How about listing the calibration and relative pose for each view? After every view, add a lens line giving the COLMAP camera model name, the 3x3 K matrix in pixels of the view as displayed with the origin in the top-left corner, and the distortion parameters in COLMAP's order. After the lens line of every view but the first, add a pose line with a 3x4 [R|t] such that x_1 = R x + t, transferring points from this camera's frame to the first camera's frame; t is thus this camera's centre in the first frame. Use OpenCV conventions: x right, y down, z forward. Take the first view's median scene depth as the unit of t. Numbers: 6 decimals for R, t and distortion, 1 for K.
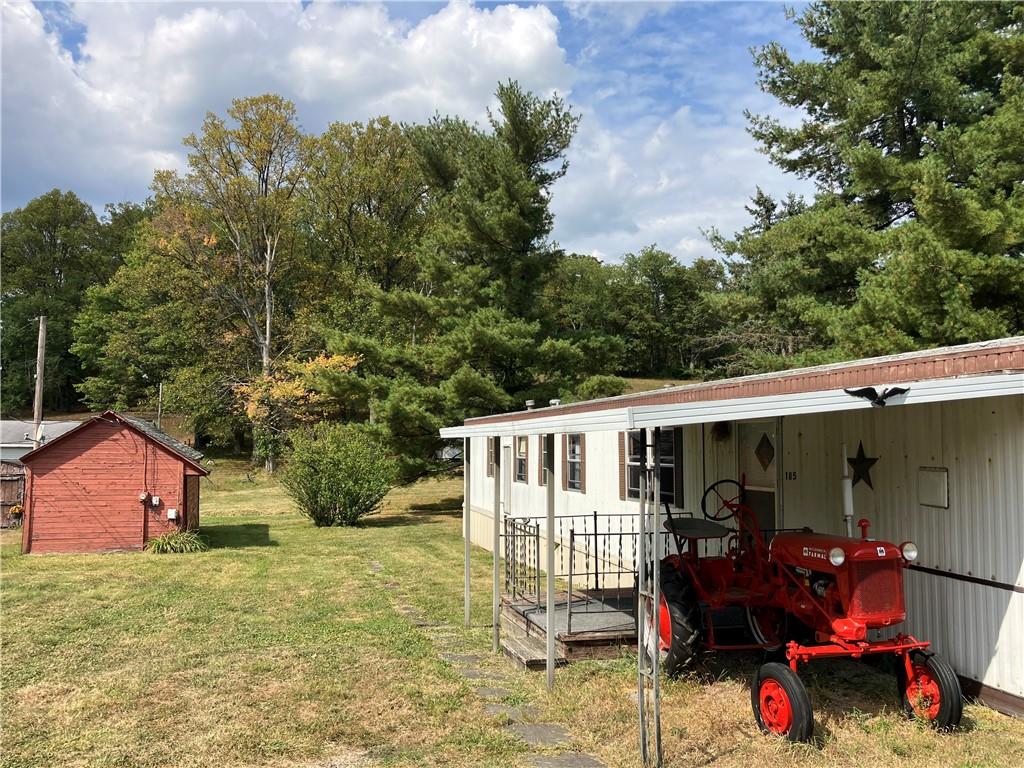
lens RADIAL K [[851.2, 0, 512.0], [0, 851.2, 384.0], [0, 0, 1]] dist [0.001732, -0.012568]
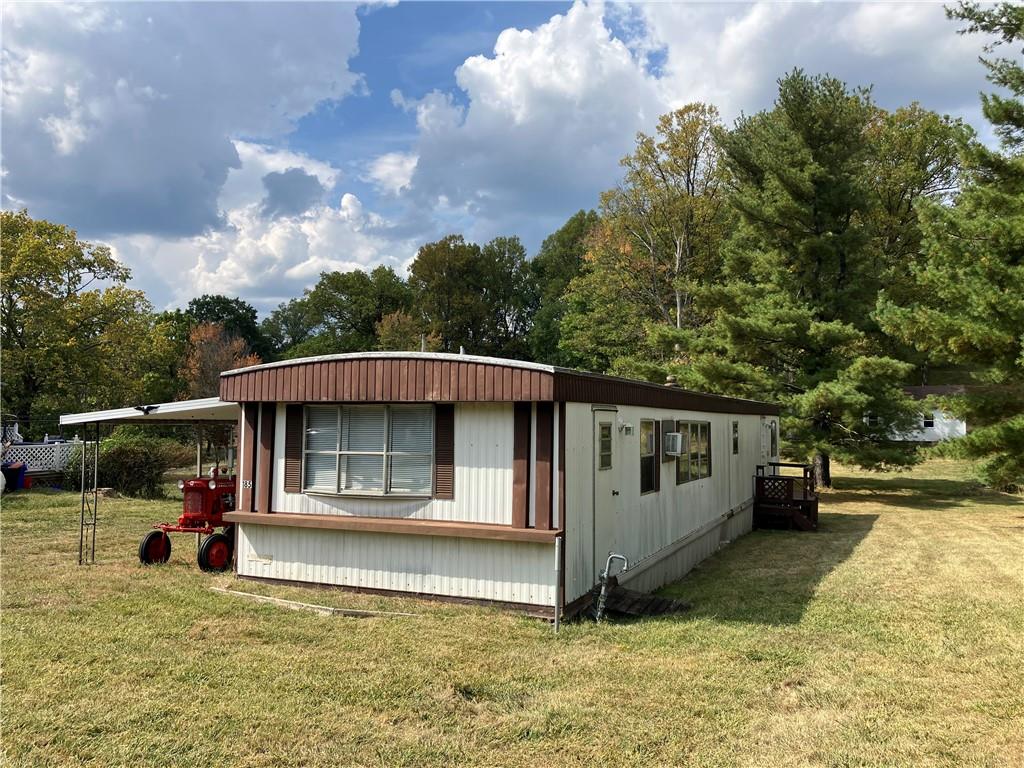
lens RADIAL K [[851.2, 0, 512.0], [0, 851.2, 384.0], [0, 0, 1]] dist [0.001732, -0.012568]
pose [[0.762196, -0.015572, -0.647159, 0.241903], [0.033565, 0.999317, 0.015486, -0.004866], [0.646475, -0.033525, 0.762198, 0.004218]]
